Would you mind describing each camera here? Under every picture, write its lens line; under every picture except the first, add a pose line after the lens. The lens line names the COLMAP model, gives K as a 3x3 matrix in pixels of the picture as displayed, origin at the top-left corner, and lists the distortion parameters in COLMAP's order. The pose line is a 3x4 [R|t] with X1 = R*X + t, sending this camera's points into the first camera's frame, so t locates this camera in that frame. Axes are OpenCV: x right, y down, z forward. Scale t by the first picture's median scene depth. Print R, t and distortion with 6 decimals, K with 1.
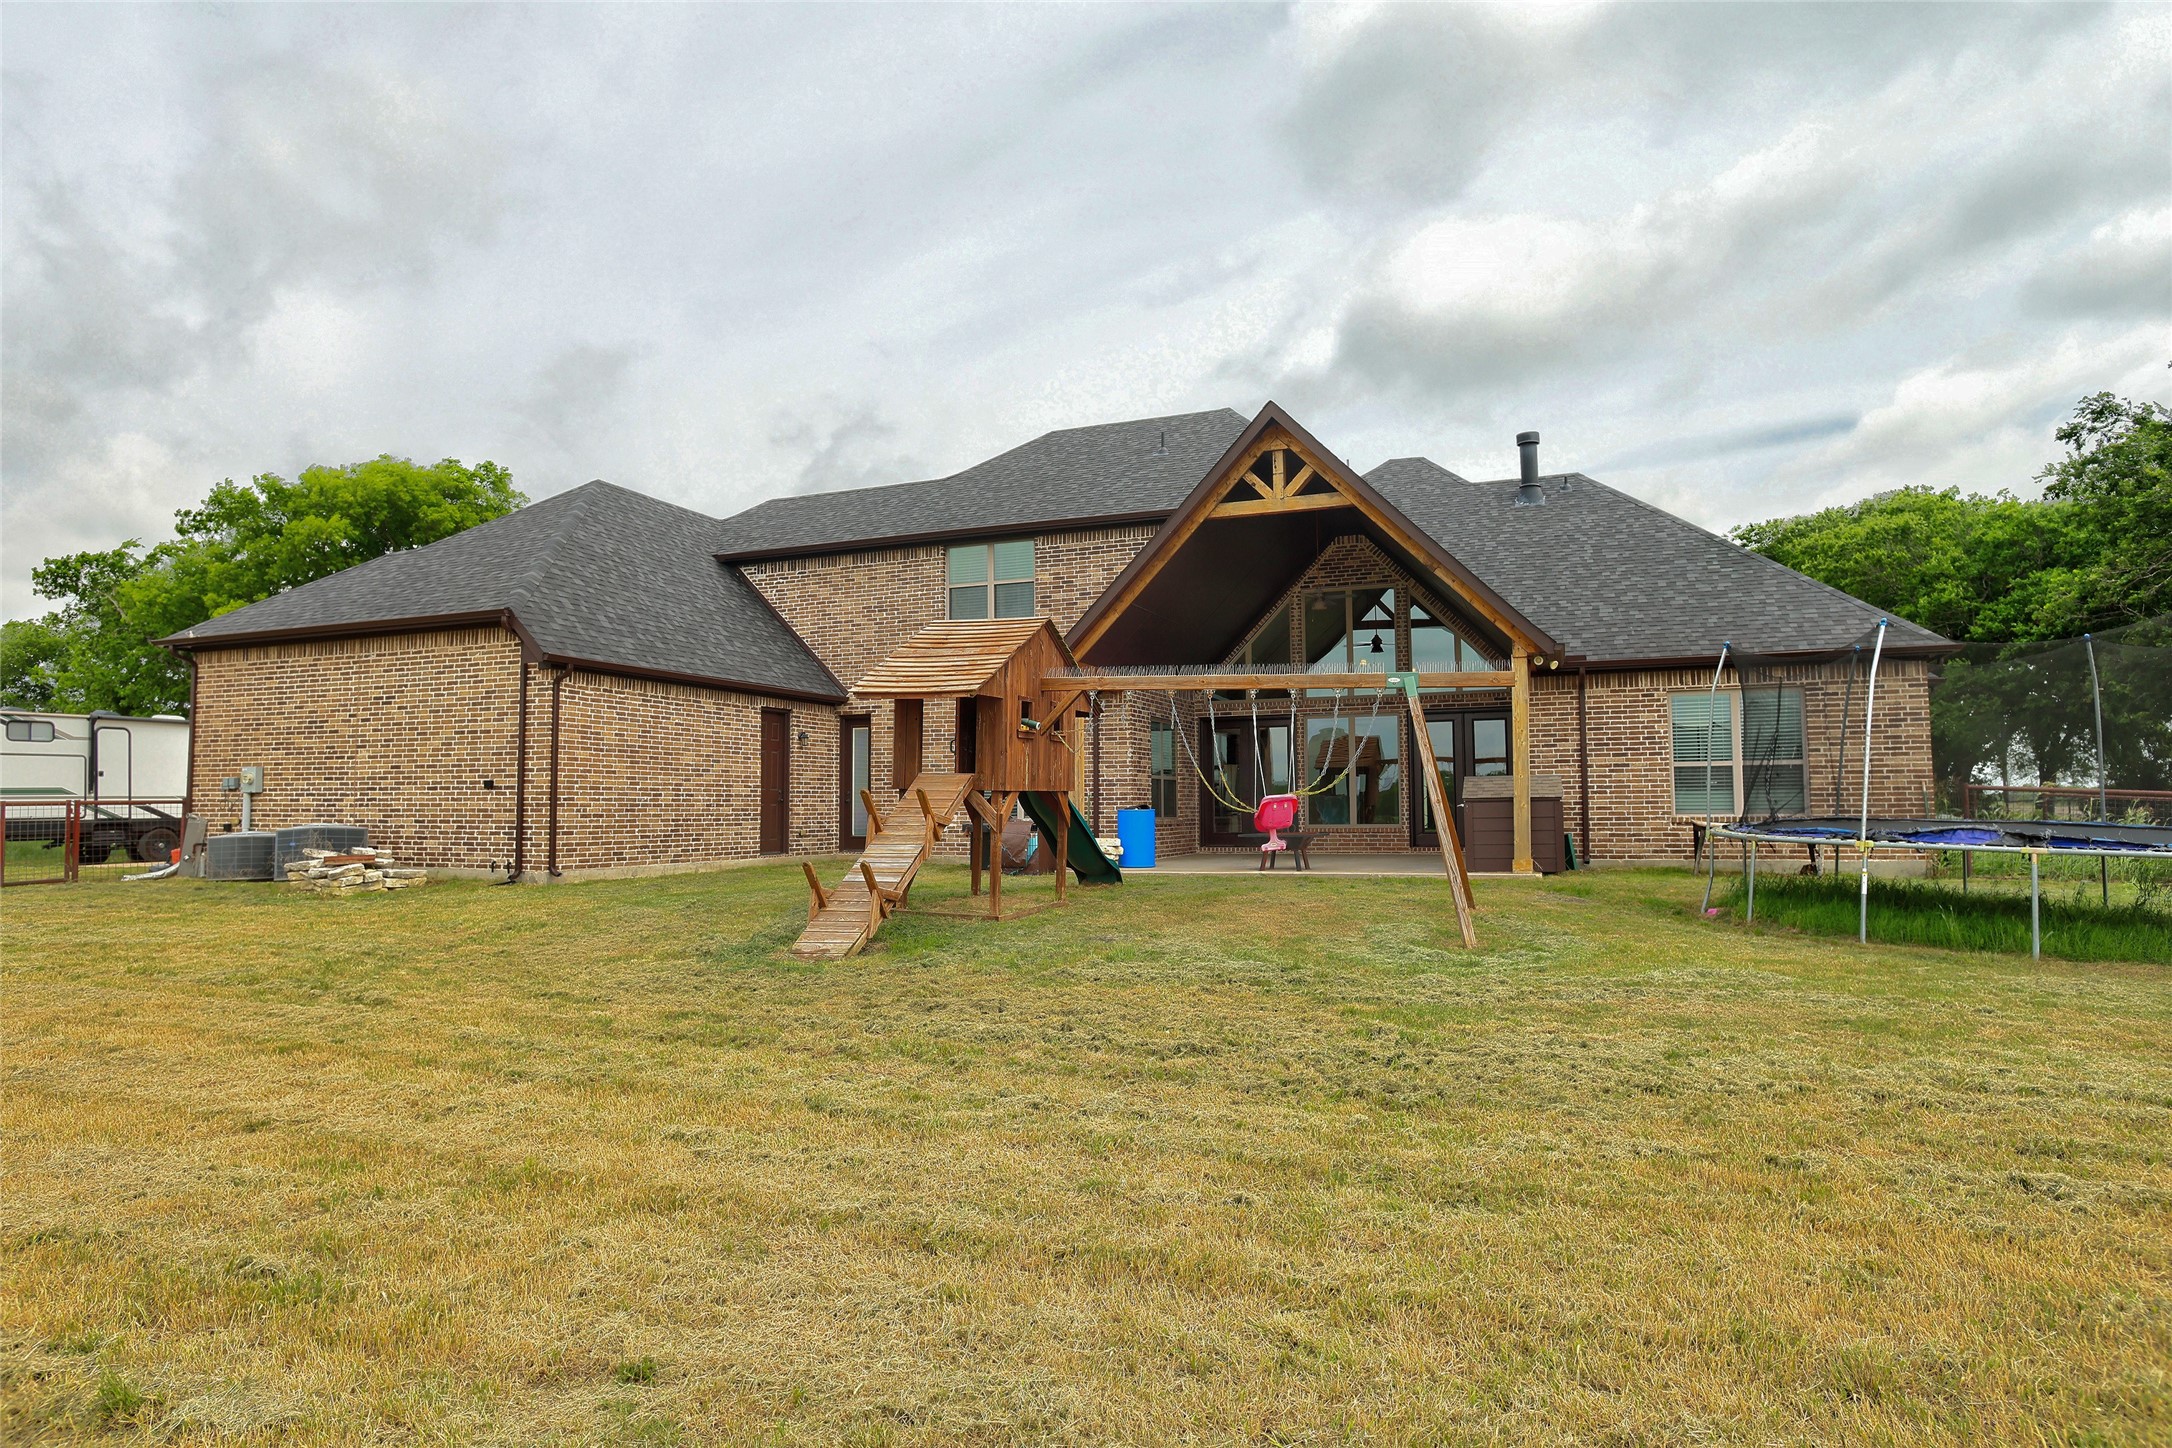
lens RADIAL K [[1238.8, 0, 1075.6], [0, 1238.8, 722.9], [0, 0, 1]] dist [-0.069923, 0.045339]
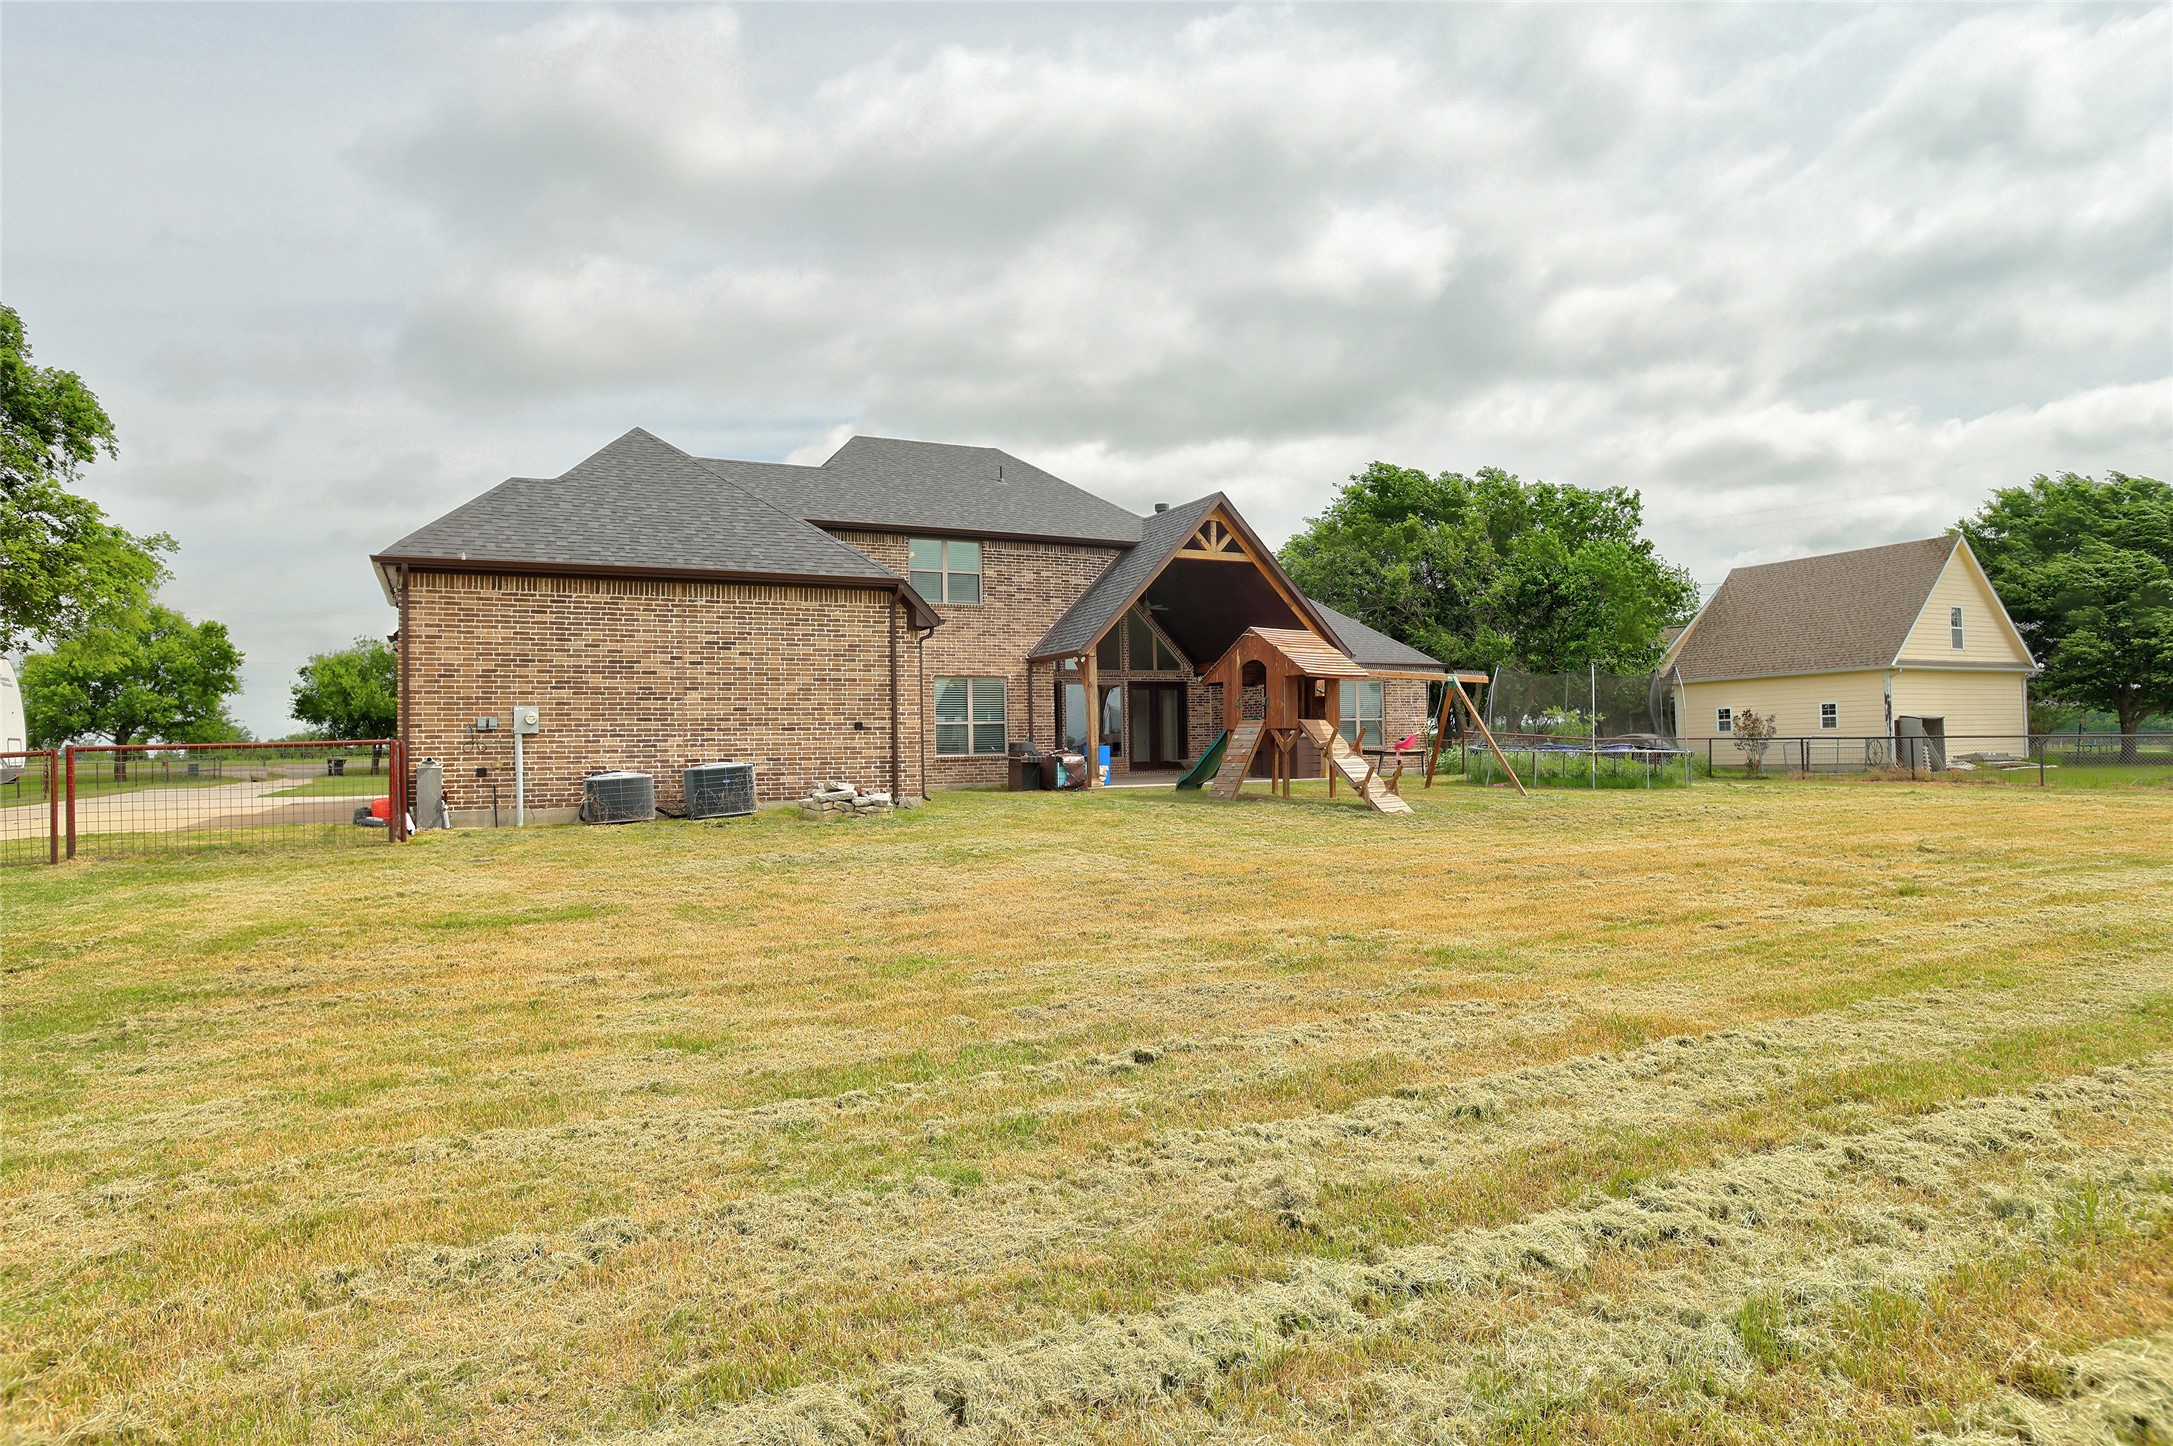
lens RADIAL K [[1239.4, 0, 1088.4], [0, 1239.4, 725.9], [0, 0, 1]] dist [-0.069923, 0.045339]
pose [[0.652947, 0.007206, 0.757369, -1.155172], [-0.035098, 0.999168, 0.020753, 0.017351], [-0.756590, -0.040133, 0.652657, 0.063651]]
